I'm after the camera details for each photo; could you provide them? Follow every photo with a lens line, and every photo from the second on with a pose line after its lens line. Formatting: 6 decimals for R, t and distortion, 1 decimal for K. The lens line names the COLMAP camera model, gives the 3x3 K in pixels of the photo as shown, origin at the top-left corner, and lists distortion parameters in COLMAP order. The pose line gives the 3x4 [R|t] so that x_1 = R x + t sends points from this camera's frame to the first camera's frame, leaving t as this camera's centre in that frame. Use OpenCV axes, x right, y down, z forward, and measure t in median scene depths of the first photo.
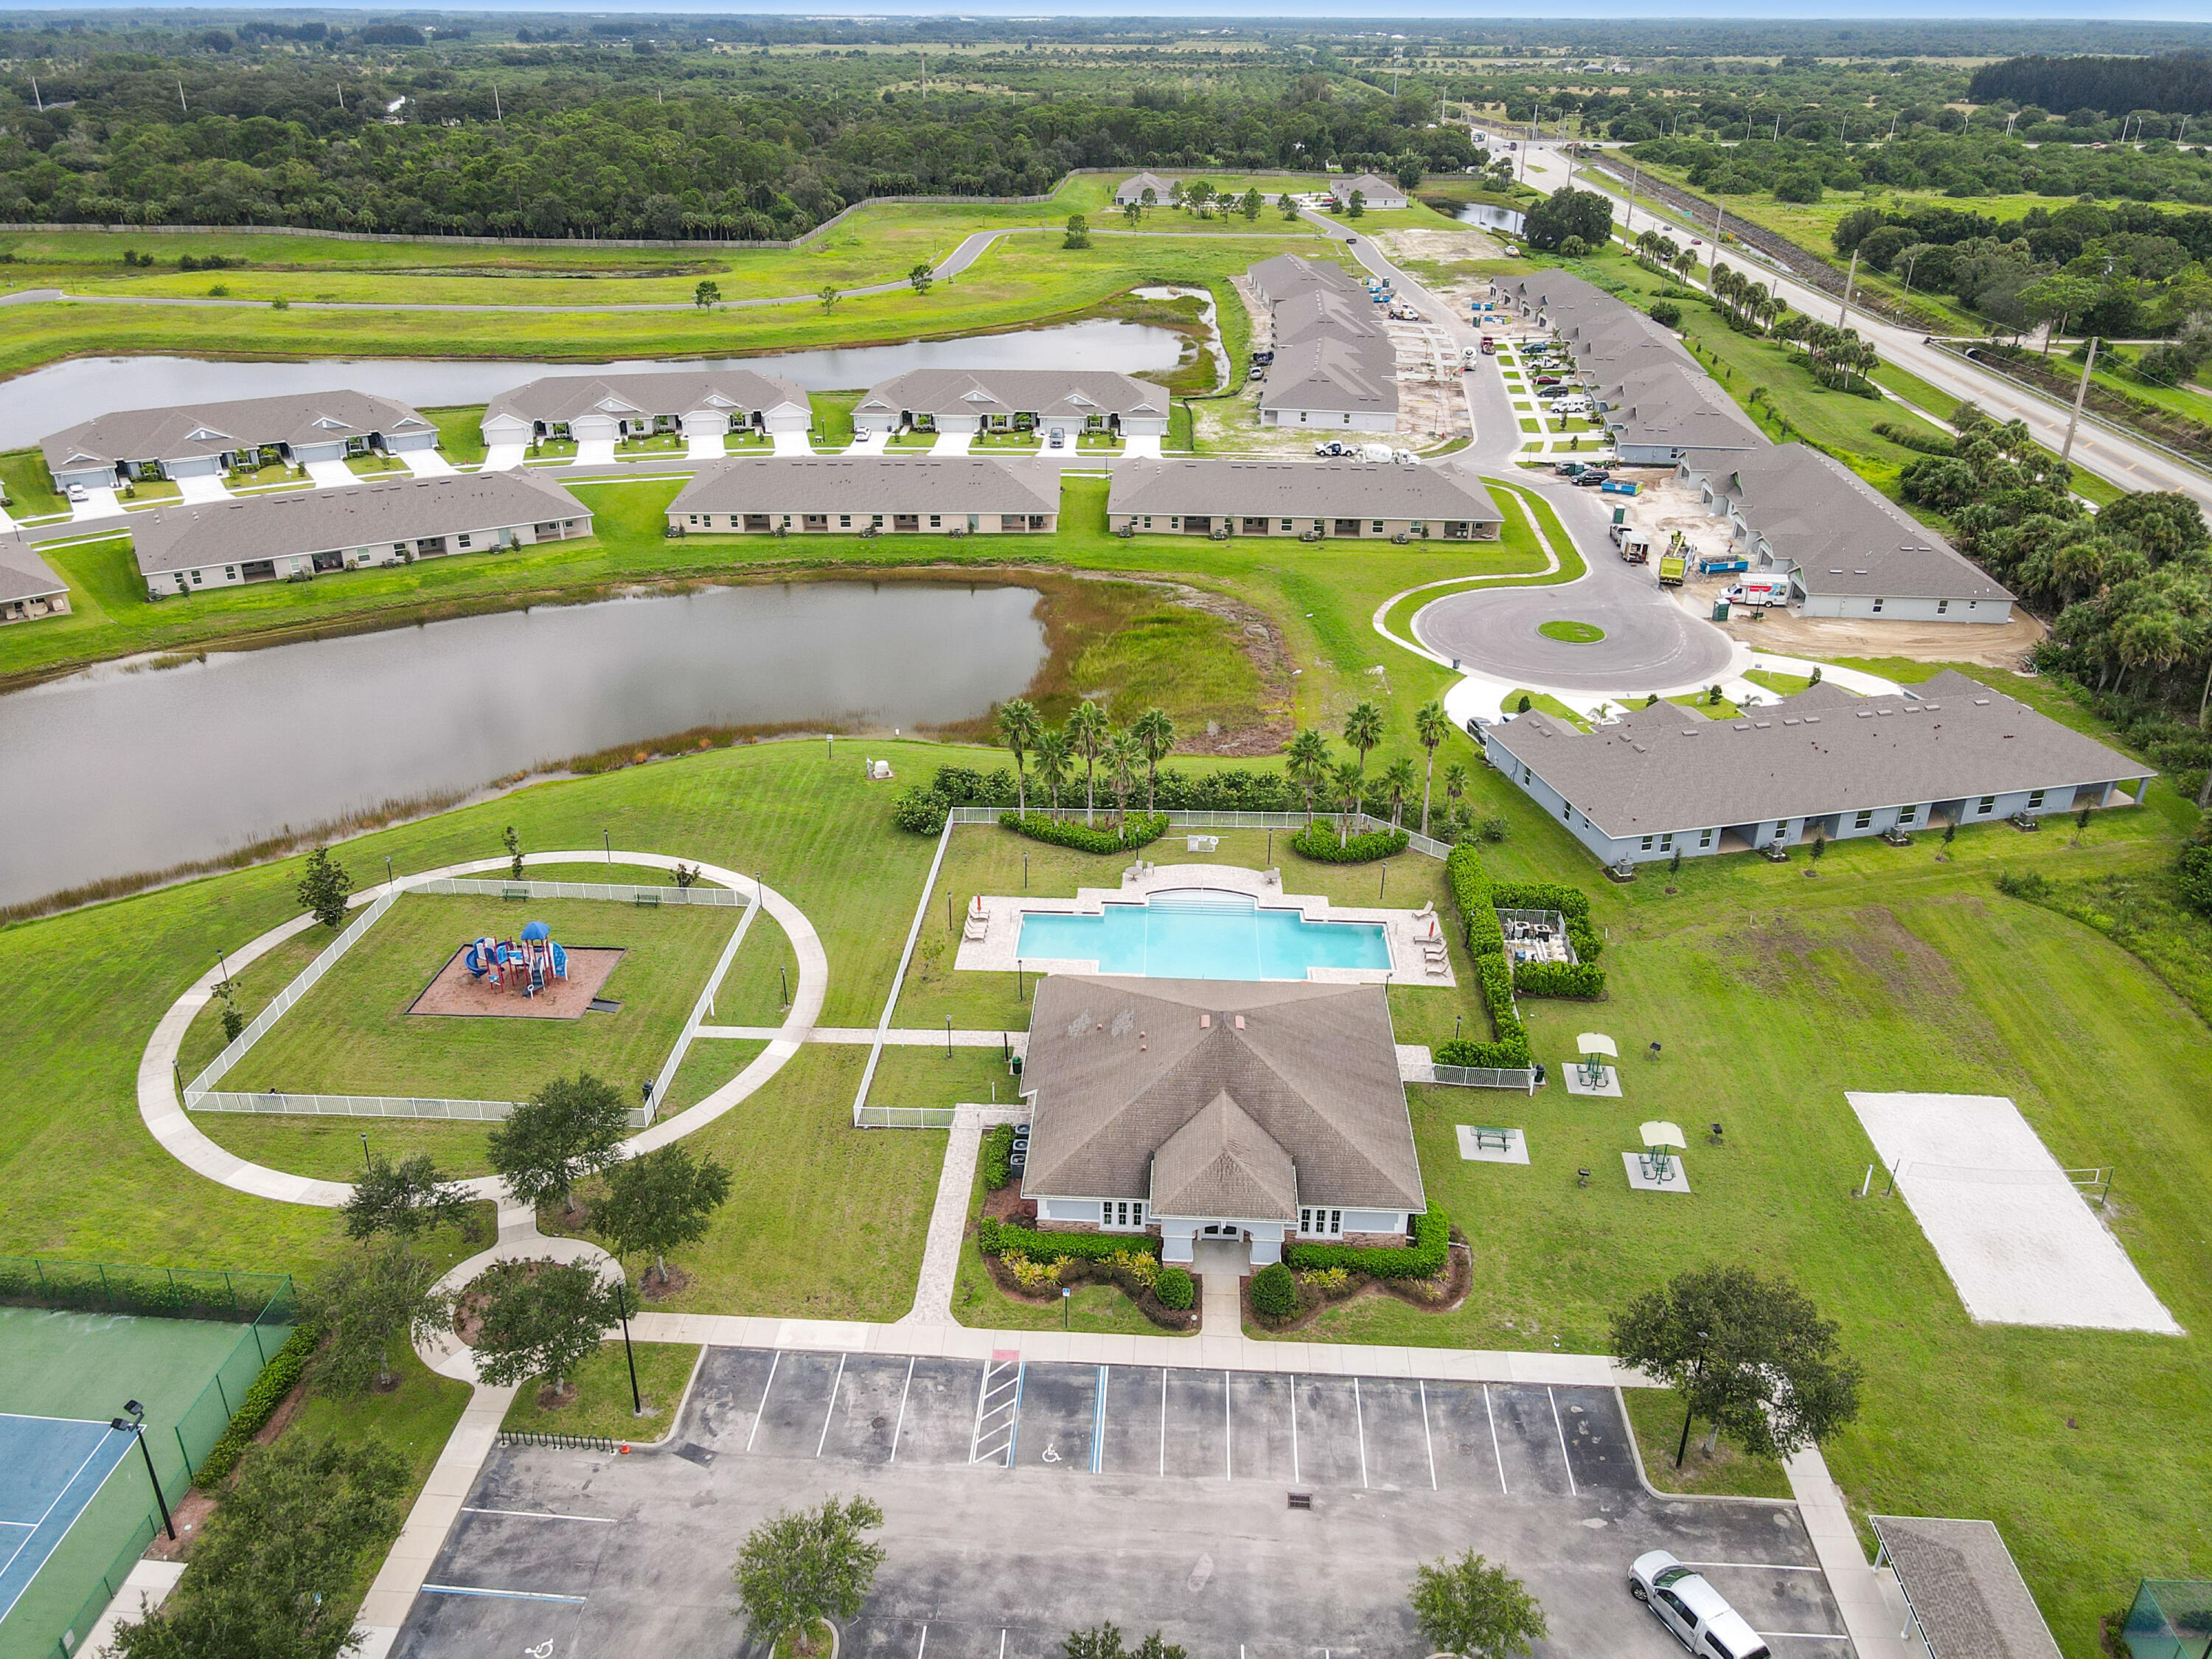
lens RADIAL K [[1552.5, 0, 1101.2], [0, 1552.5, 822.5], [0, 0, 1]] dist [0.007117, -0.000079]
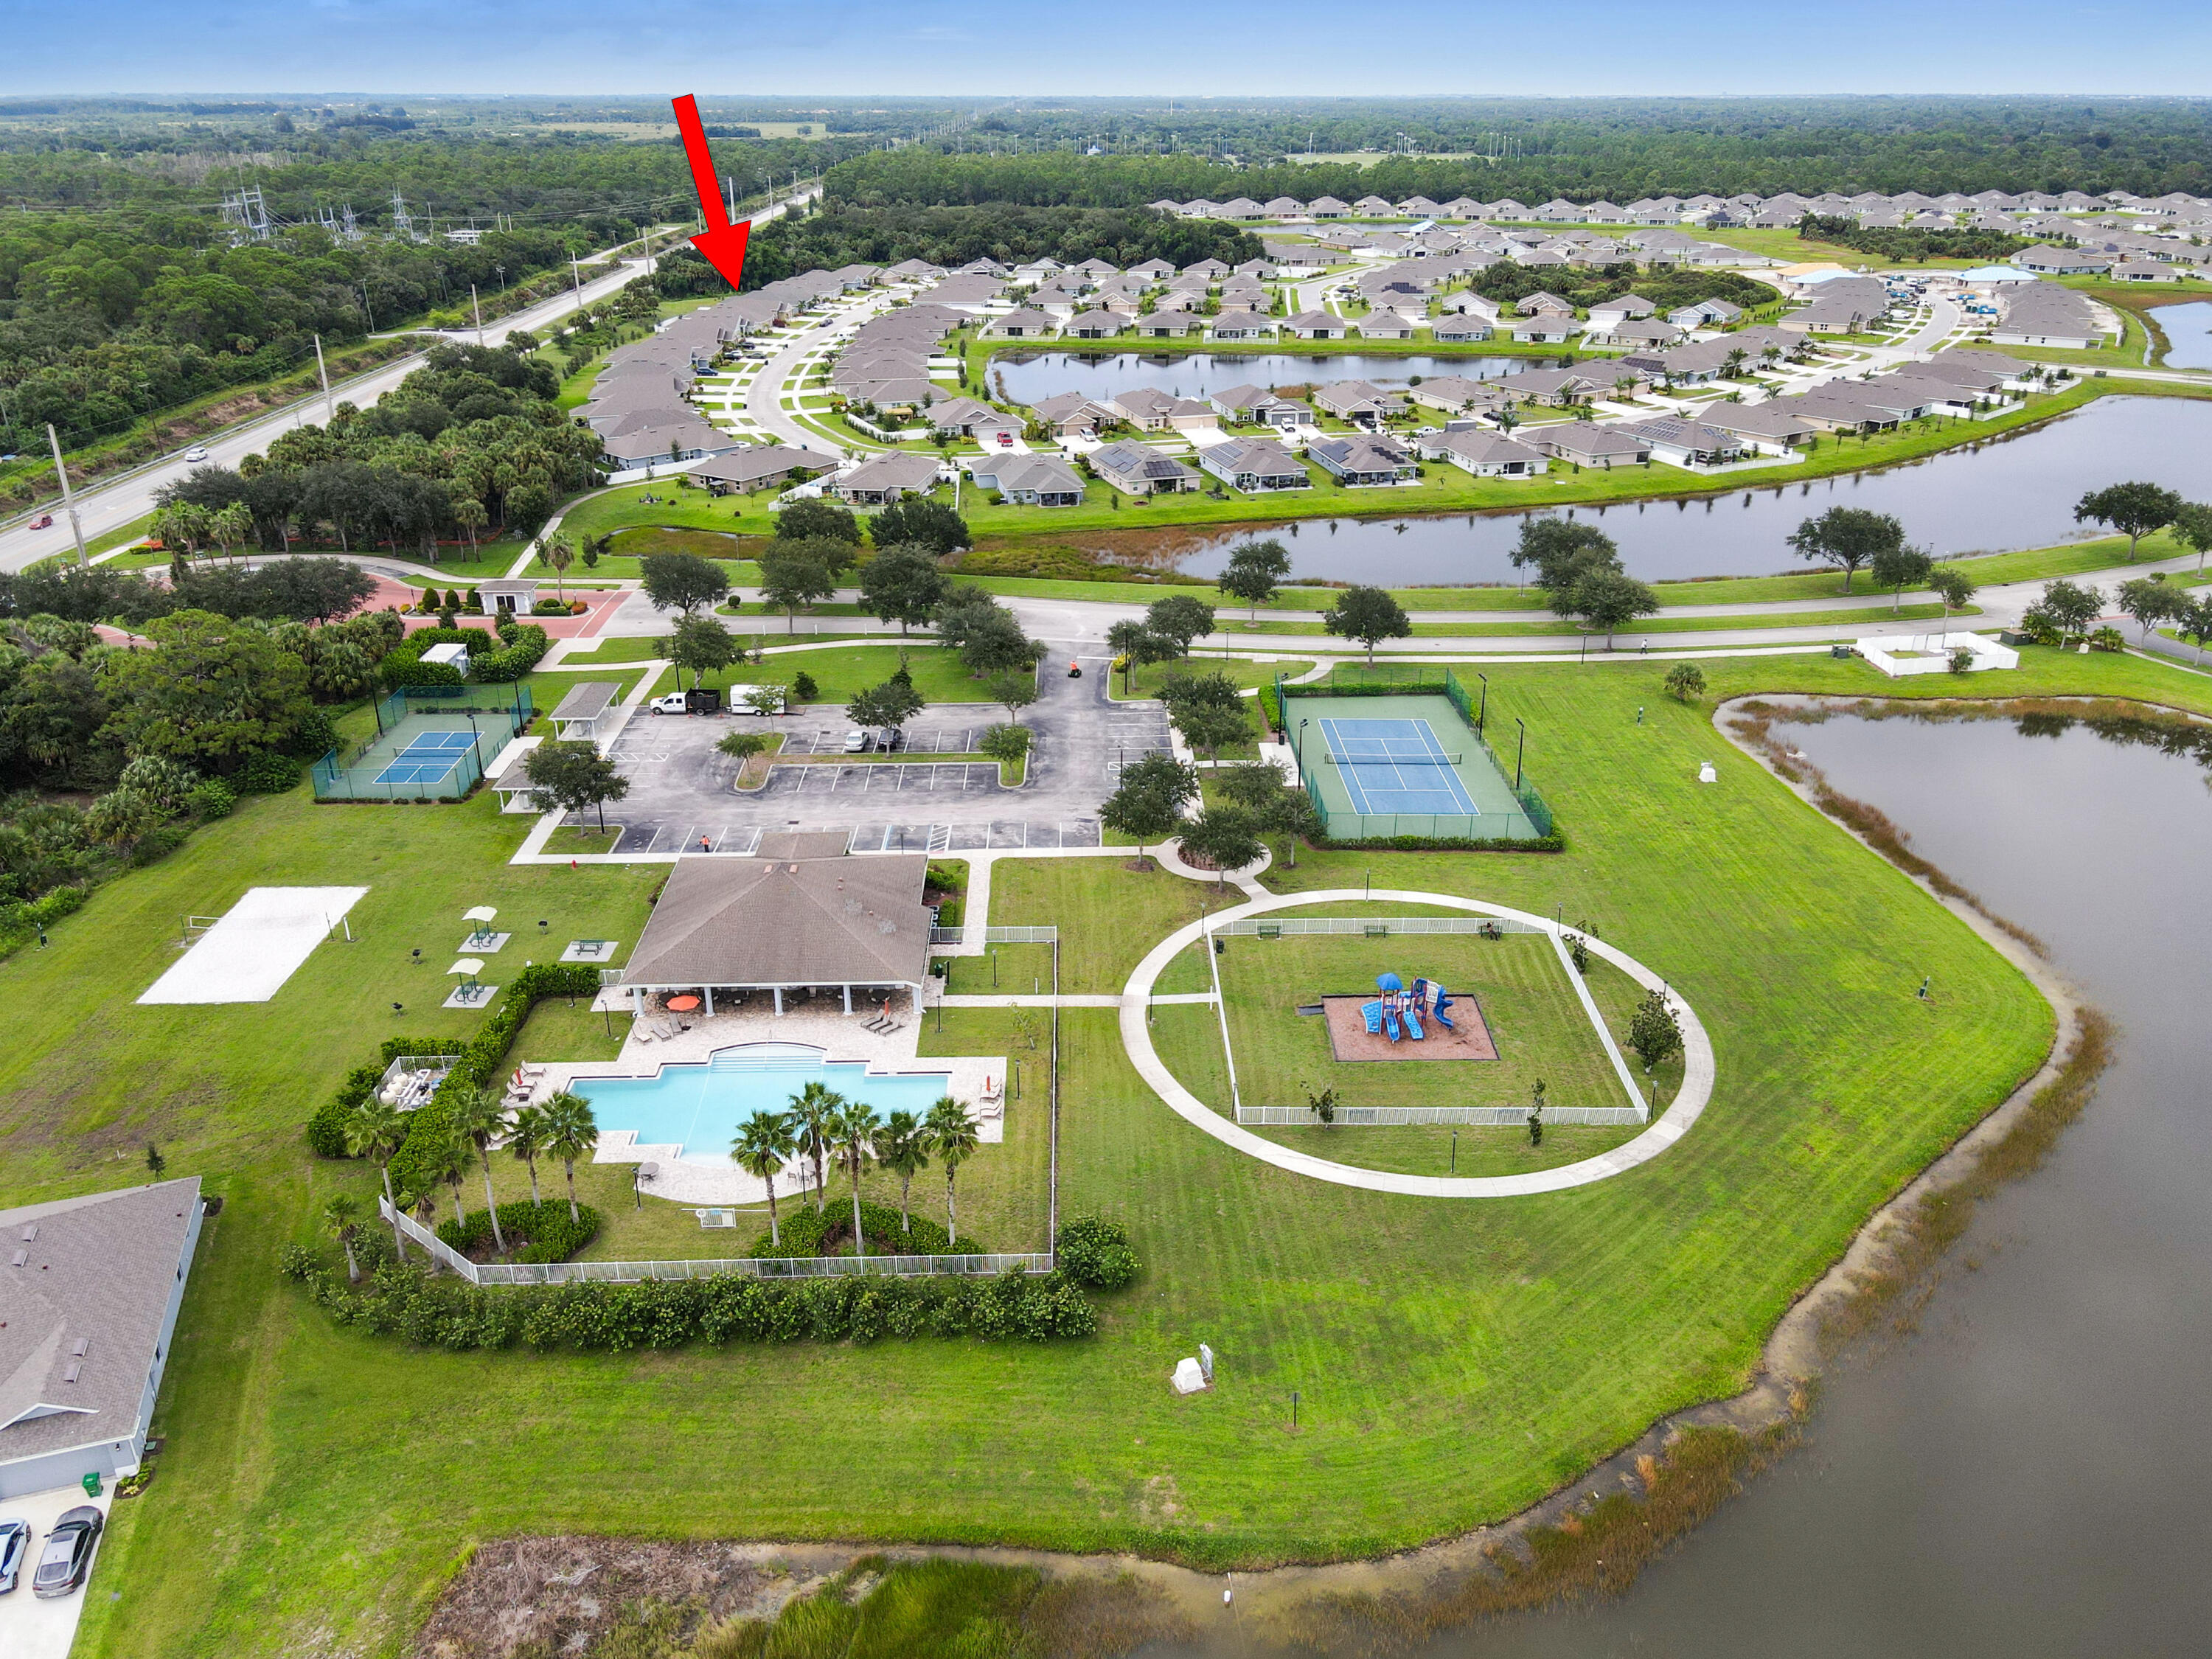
lens RADIAL K [[1552.5, 0, 1101.2], [0, 1552.5, 822.5], [0, 0, 1]] dist [0.007117, -0.000079]
pose [[-0.996425, 0.033050, -0.077750, -0.034772], [-0.041997, 0.604762, 0.795298, -0.352937], [0.073305, 0.795720, -0.601212, 0.641117]]
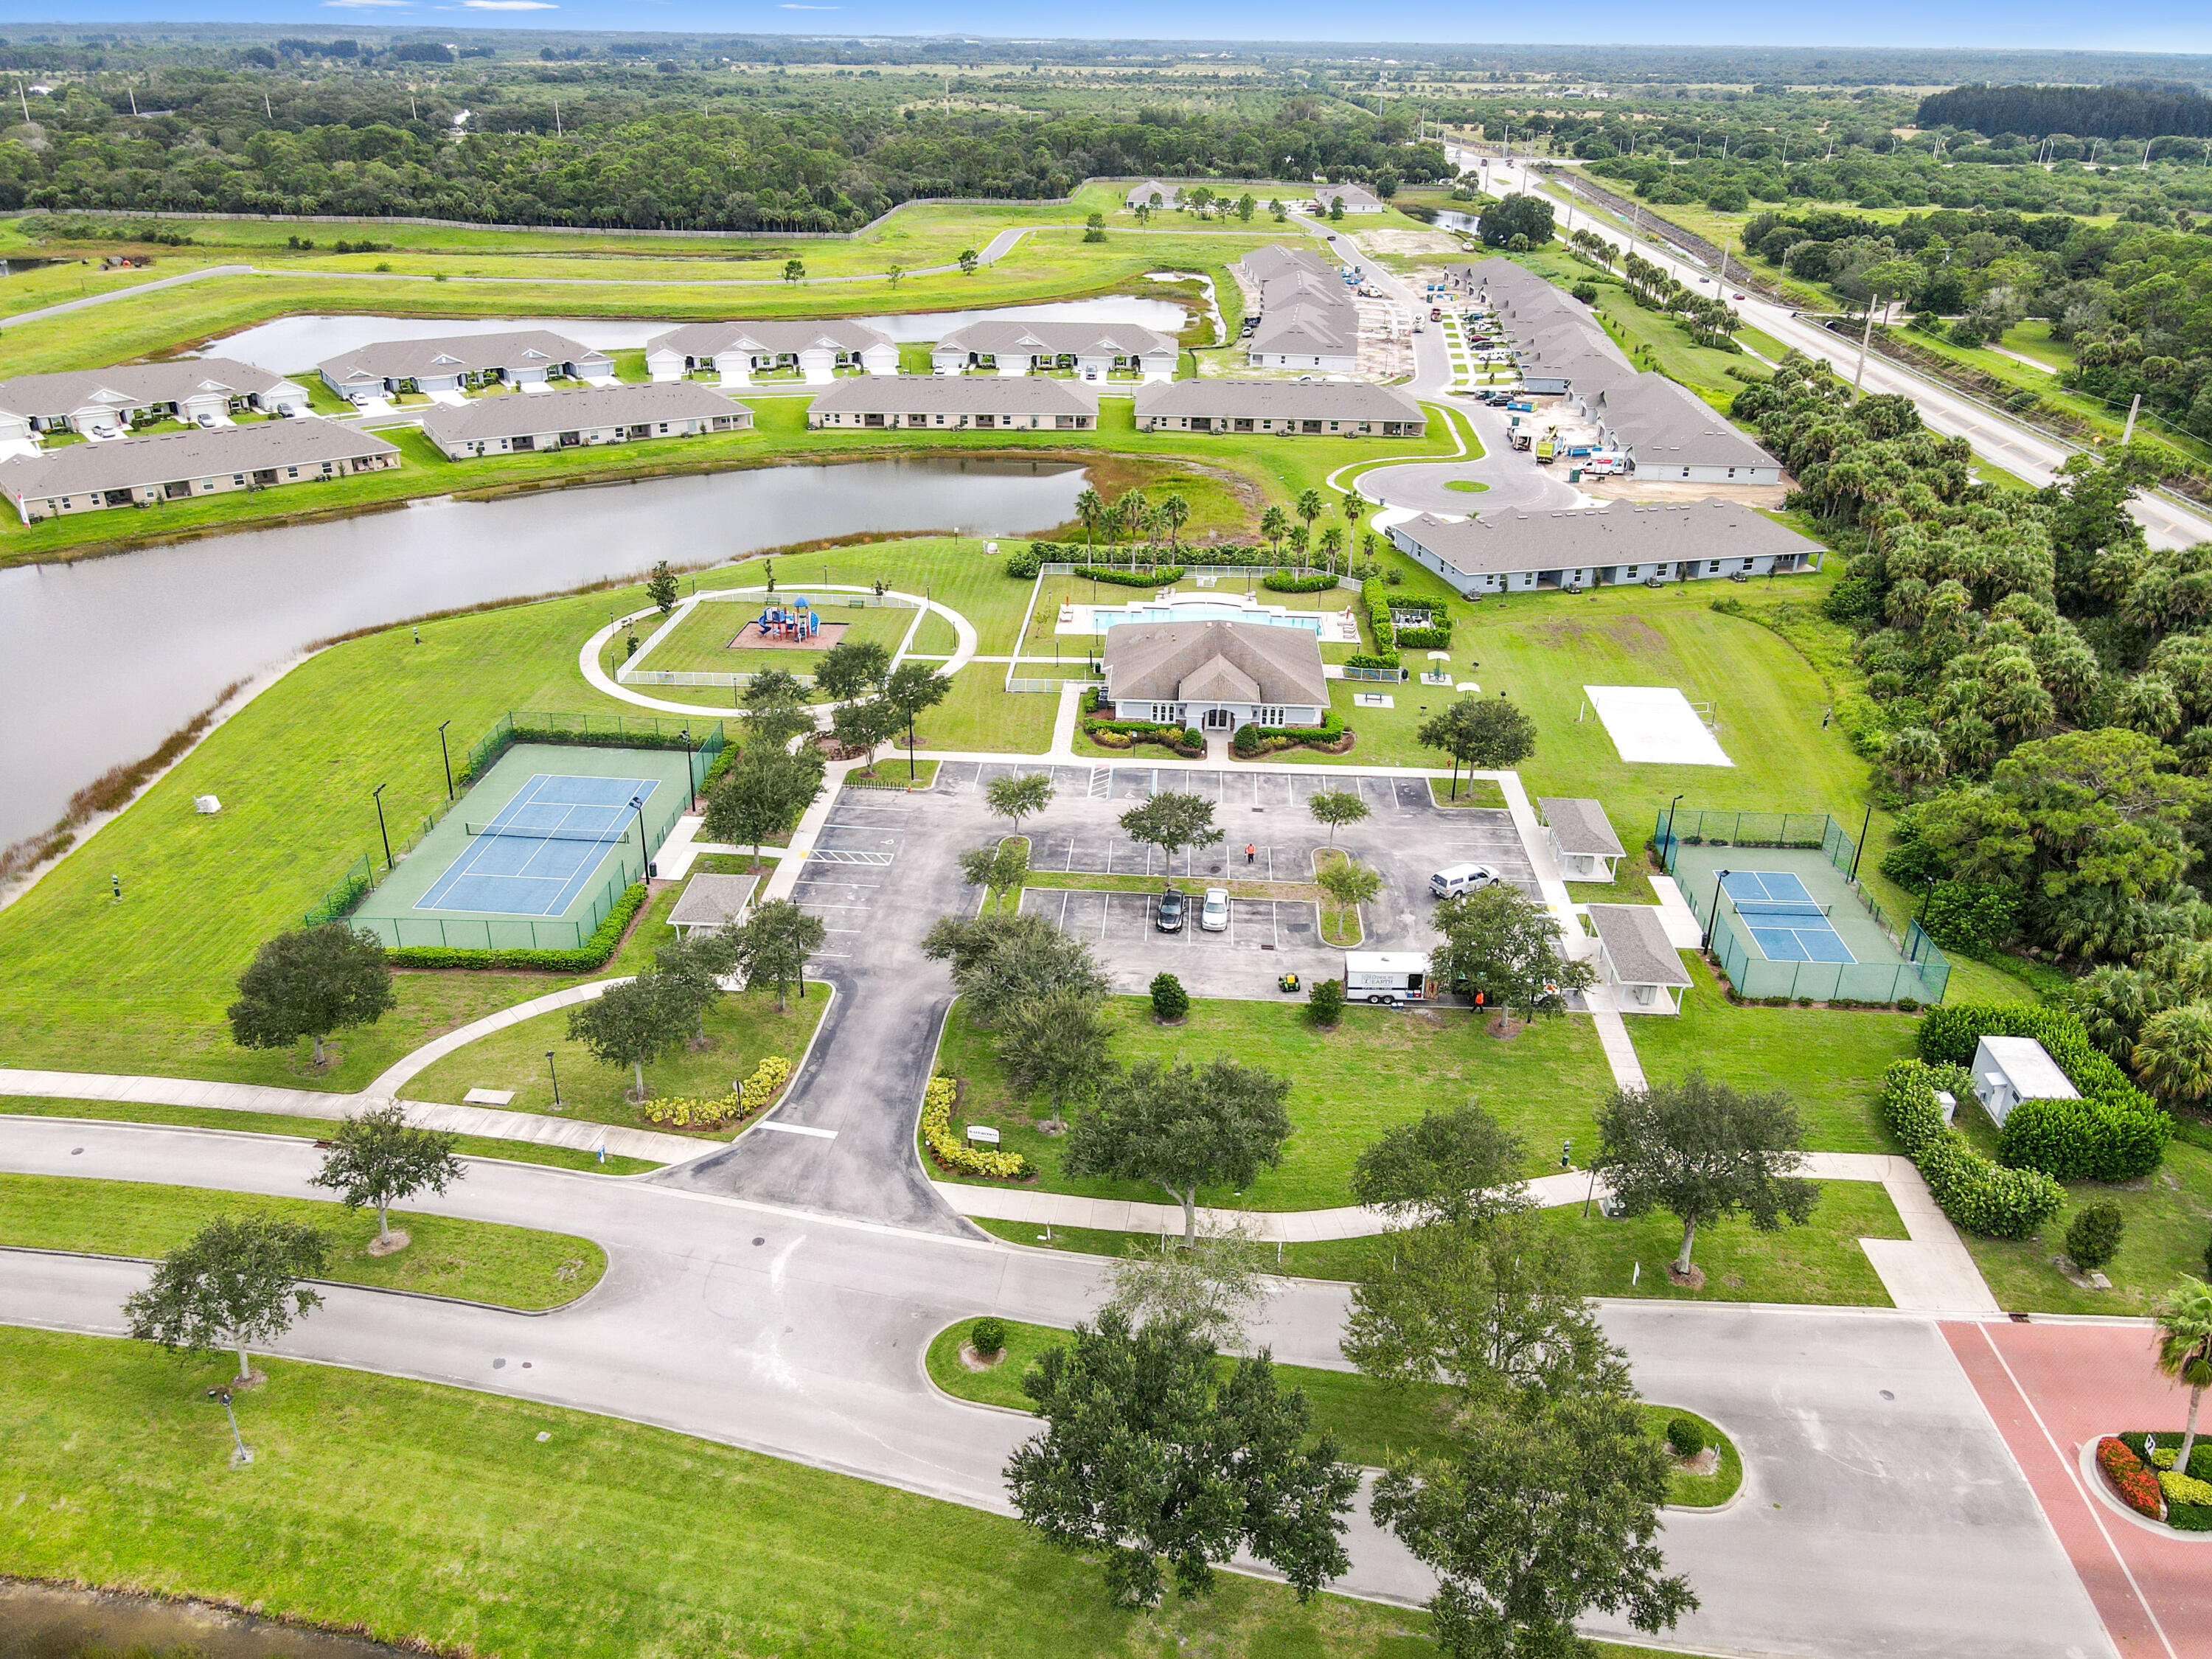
lens RADIAL K [[1555.5, 0, 1106.0], [0, 1555.5, 829.5], [0, 0, 1]] dist [-0.000534, 0.011503]
pose [[0.999967, 0.005035, 0.006374, -0.021246], [-0.004983, 0.999954, -0.008163, 0.132991], [-0.006415, 0.008131, 0.999946, -0.268583]]
